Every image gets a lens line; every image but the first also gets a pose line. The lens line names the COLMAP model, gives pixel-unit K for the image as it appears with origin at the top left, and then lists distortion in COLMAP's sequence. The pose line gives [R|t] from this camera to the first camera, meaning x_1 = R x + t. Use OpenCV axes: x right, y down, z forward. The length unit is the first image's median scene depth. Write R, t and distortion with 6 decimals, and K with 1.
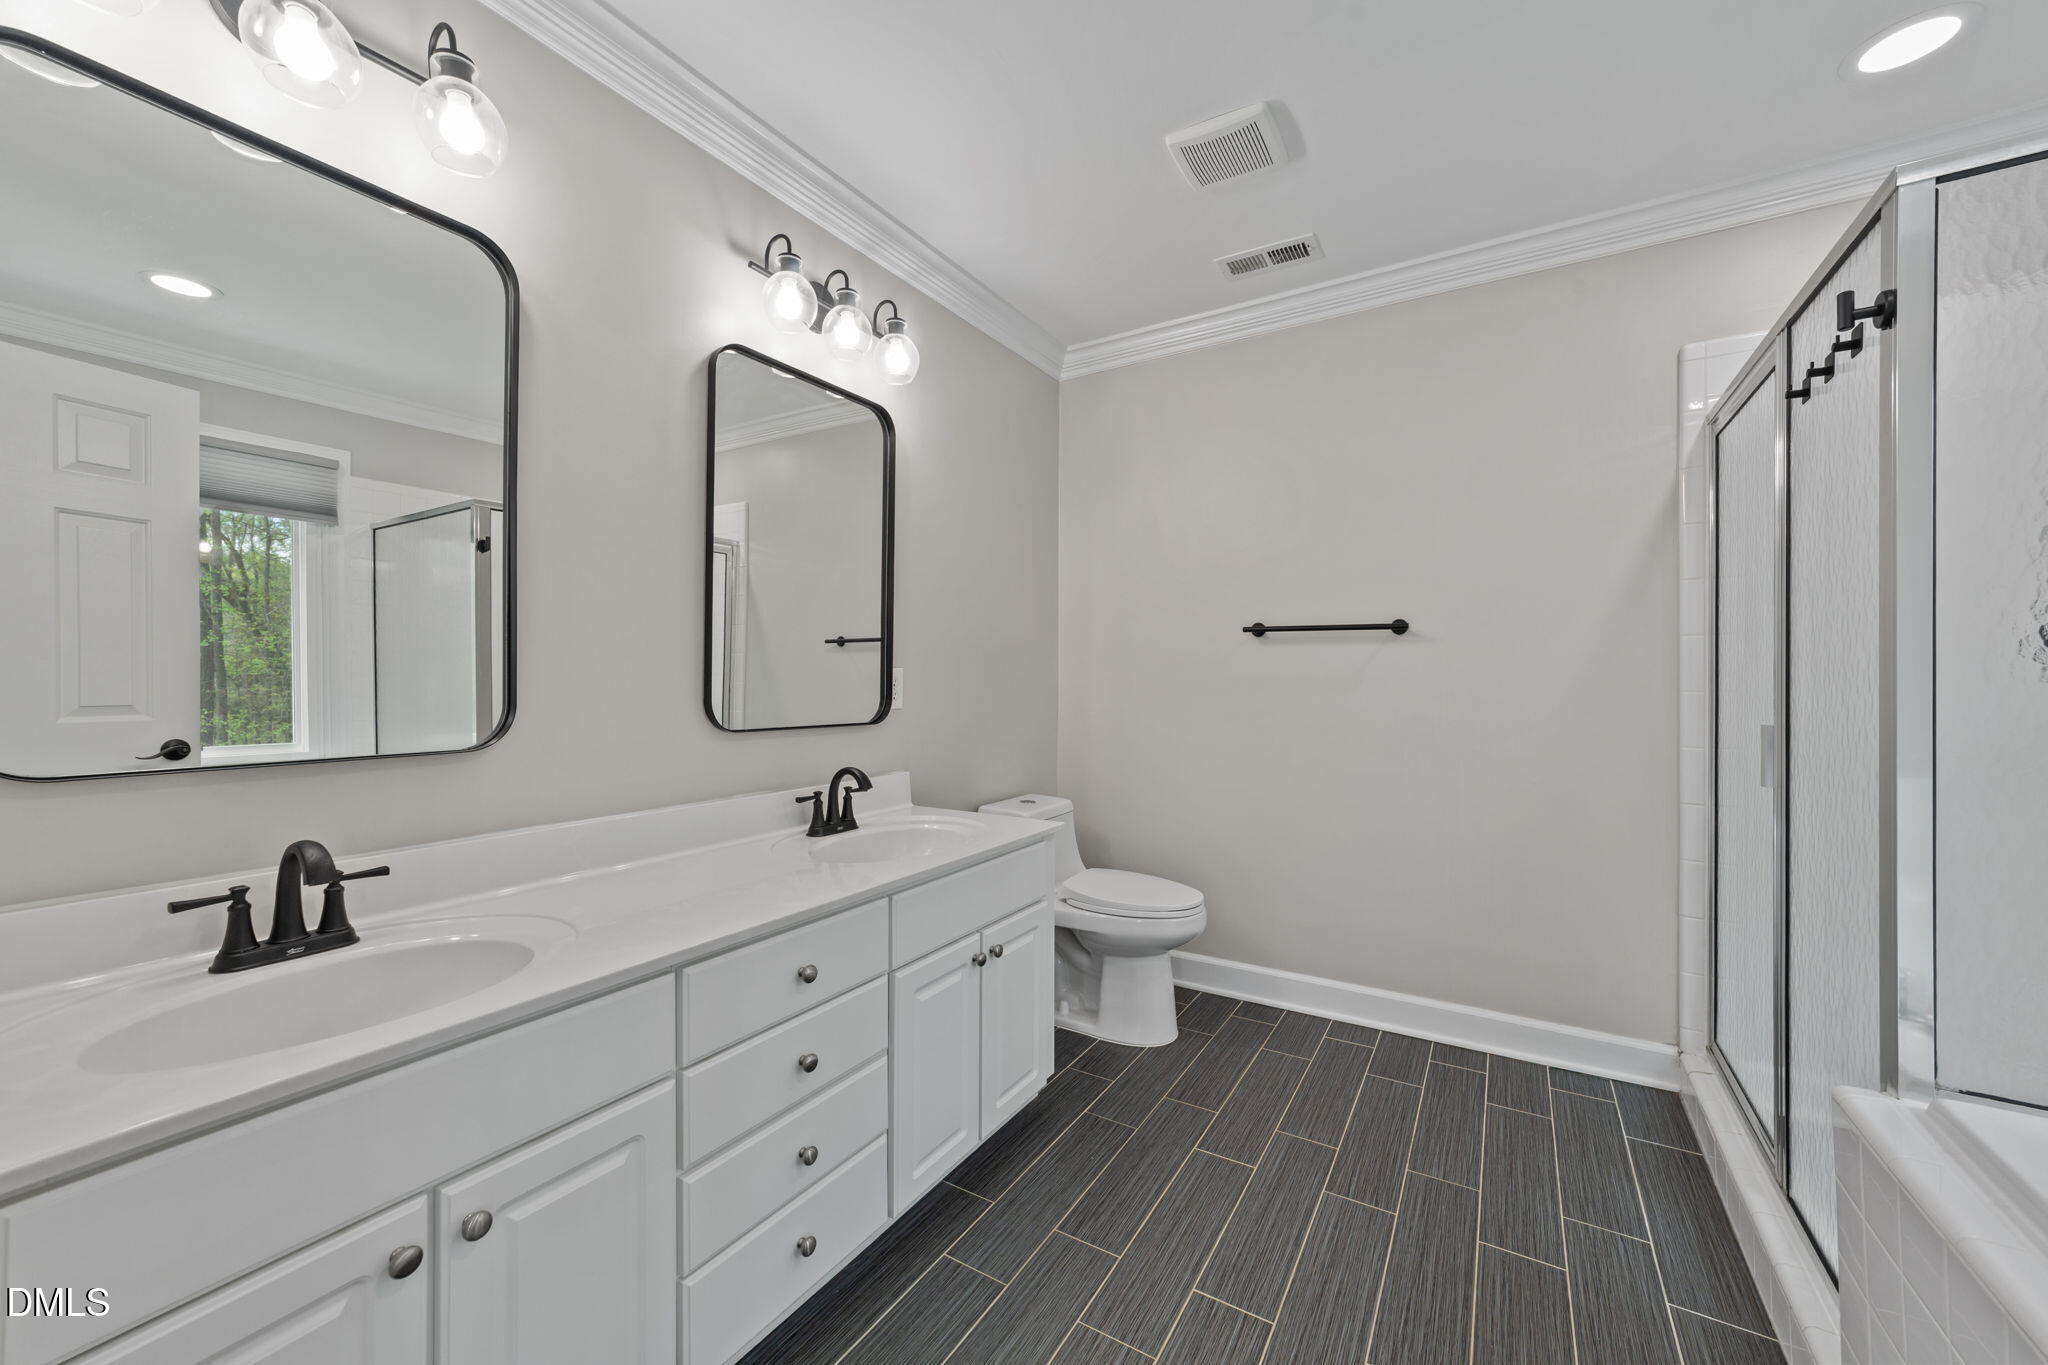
lens RADIAL K [[794.5, 0, 1028.8], [0, 794.5, 677.0], [0, 0, 1]] dist [-0.001750, -0.000230]
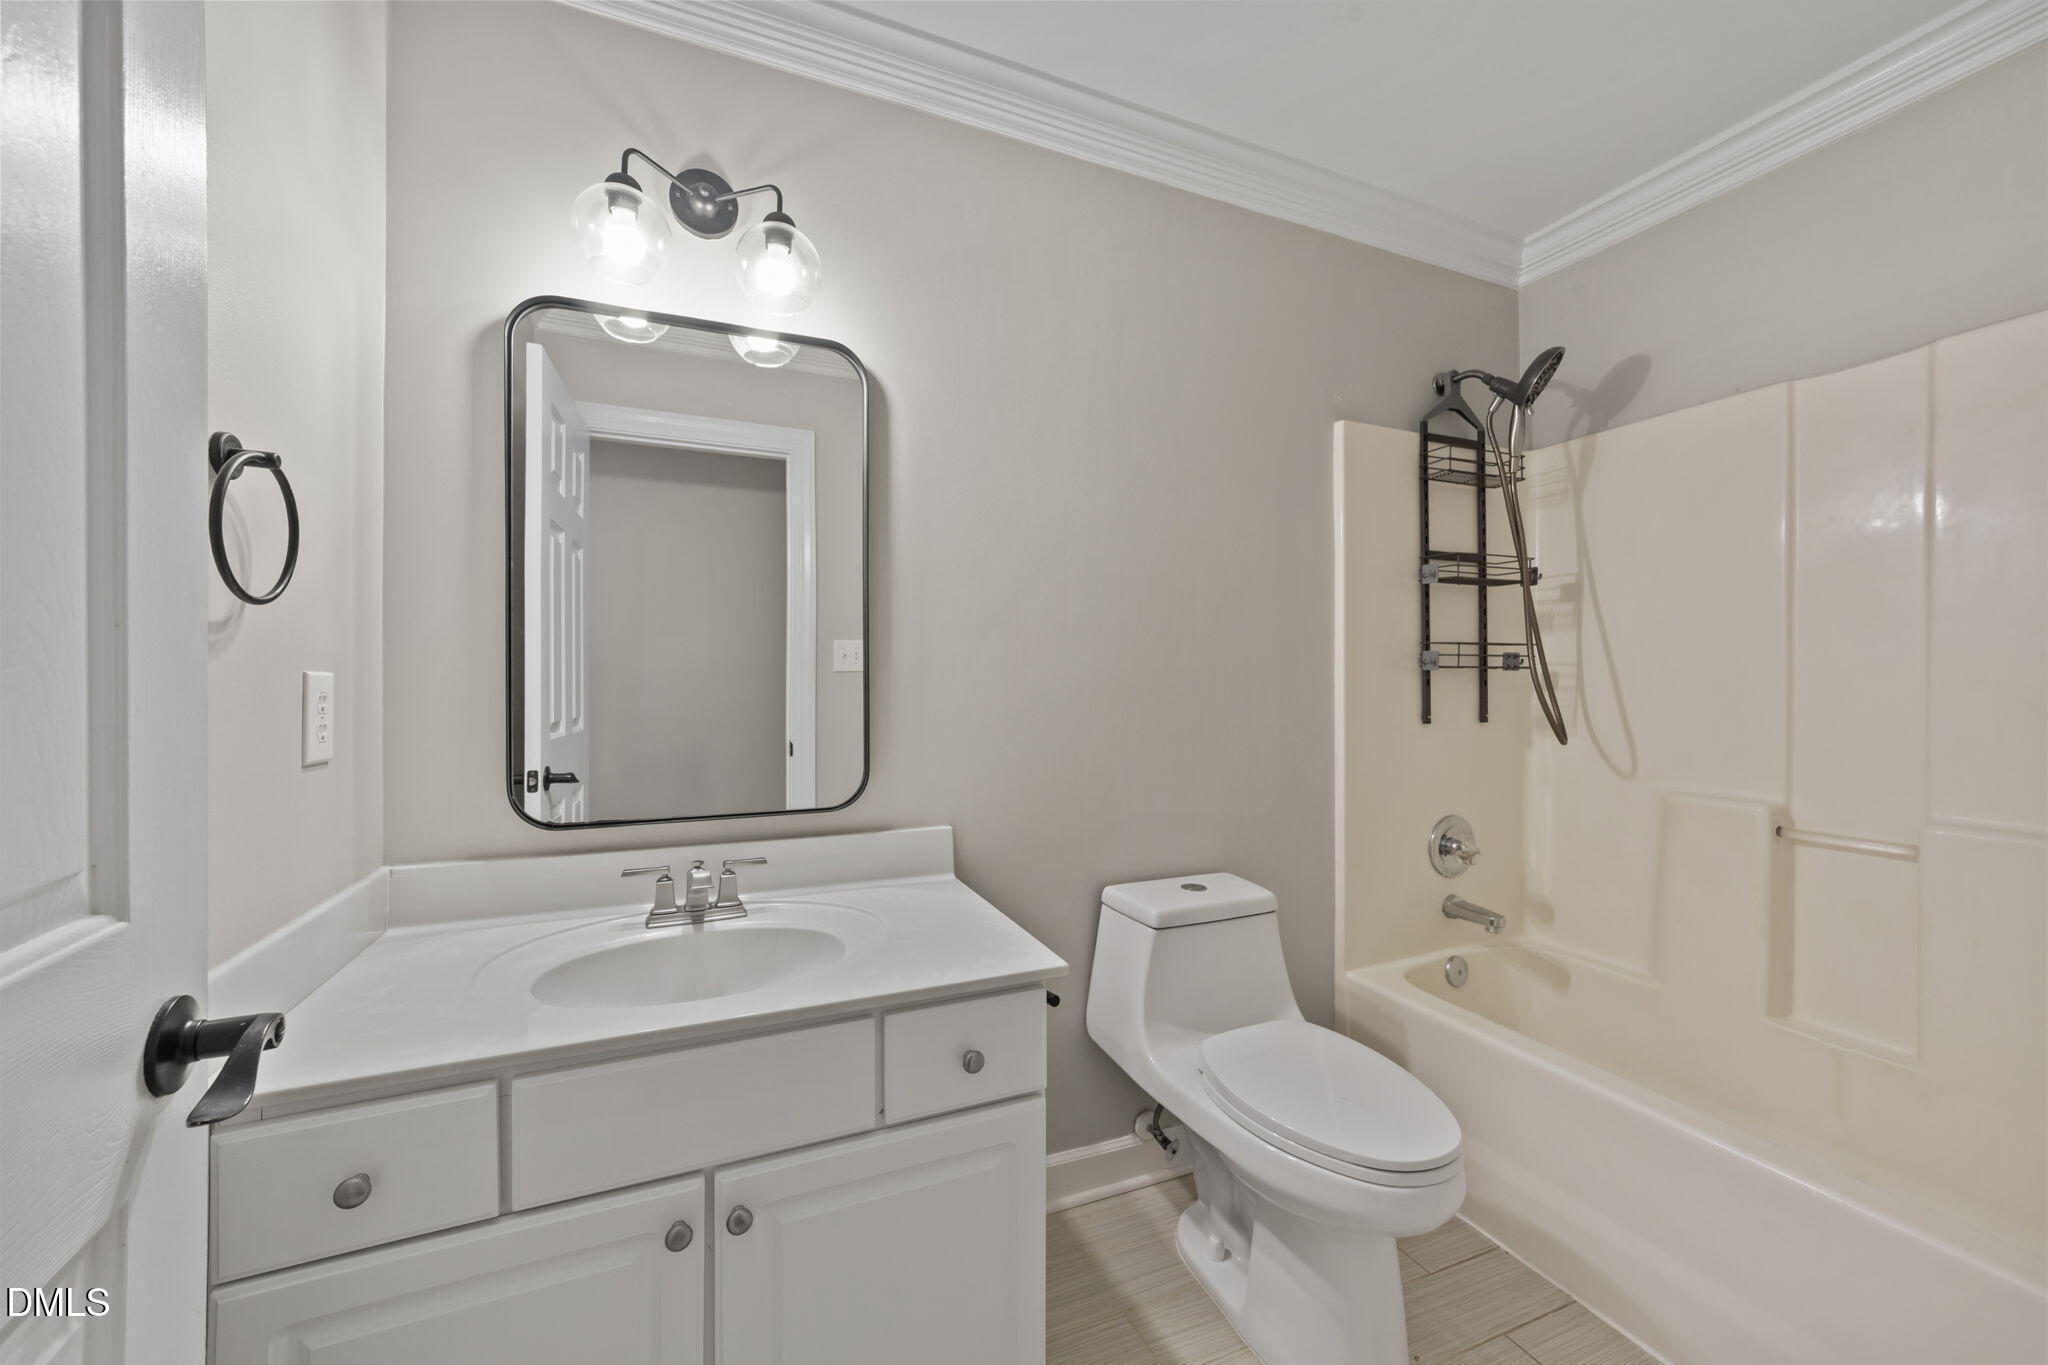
lens RADIAL K [[794.5, 0, 1028.8], [0, 794.5, 677.0], [0, 0, 1]] dist [-0.001750, -0.000230]
pose [[0.822462, -0.015726, -0.568602, 0.196222], [0.007543, 0.999831, -0.016742, 0.000998], [0.568770, 0.009481, 0.822442, 0.322431]]
